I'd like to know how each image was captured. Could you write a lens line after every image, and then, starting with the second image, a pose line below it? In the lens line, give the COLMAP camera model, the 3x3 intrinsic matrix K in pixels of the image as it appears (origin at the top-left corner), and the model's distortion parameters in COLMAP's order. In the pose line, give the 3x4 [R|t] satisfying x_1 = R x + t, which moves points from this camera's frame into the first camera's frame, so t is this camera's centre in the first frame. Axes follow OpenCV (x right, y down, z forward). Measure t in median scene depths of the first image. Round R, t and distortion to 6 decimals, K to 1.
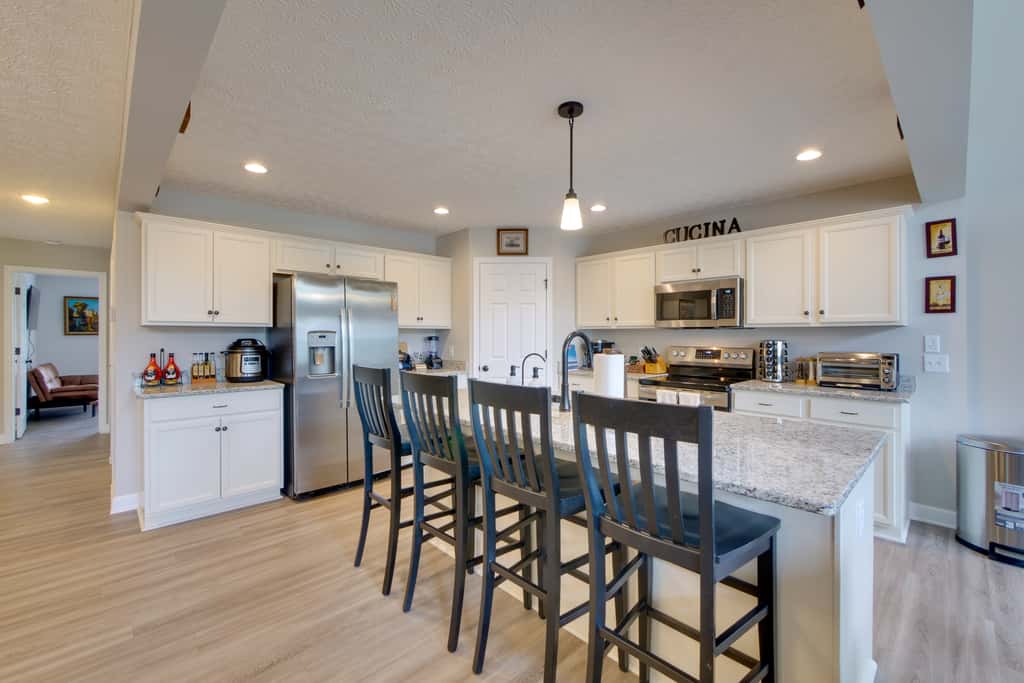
lens RADIAL K [[438.0, 0, 509.9], [0, 438.0, 336.6], [0, 0, 1]] dist [0.000504, -0.000057]
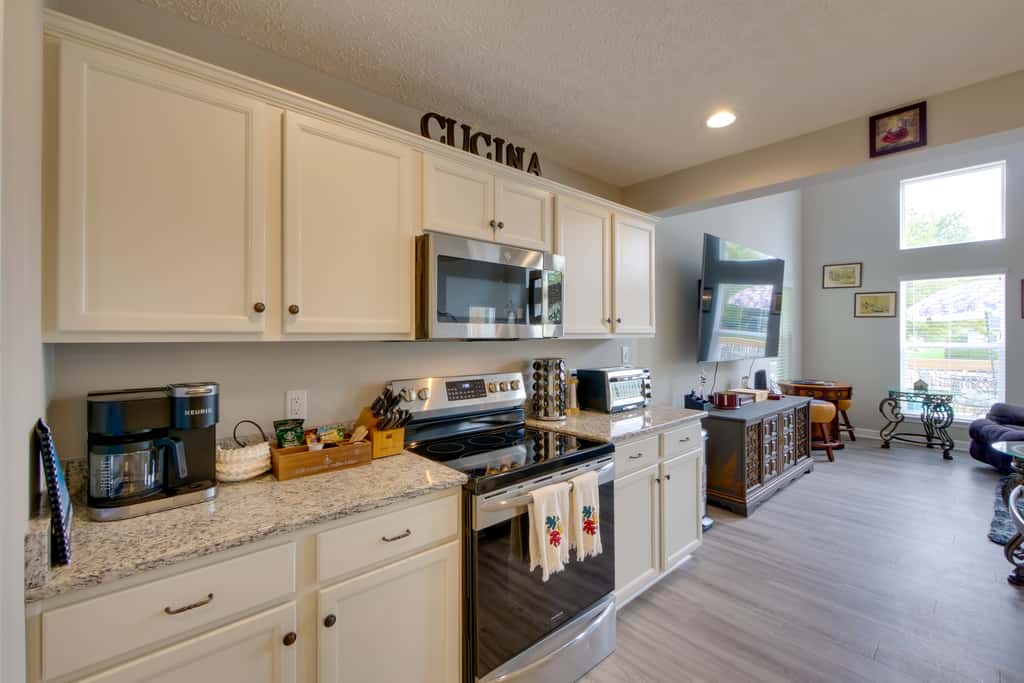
lens RADIAL K [[438.0, 0, 509.9], [0, 438.0, 336.6], [0, 0, 1]] dist [0.000504, -0.000057]
pose [[0.018172, 0.006256, 0.999815, -0.070089], [0.012269, 0.999904, -0.006479, -0.019095], [-0.999760, 0.012384, 0.018093, 0.950593]]
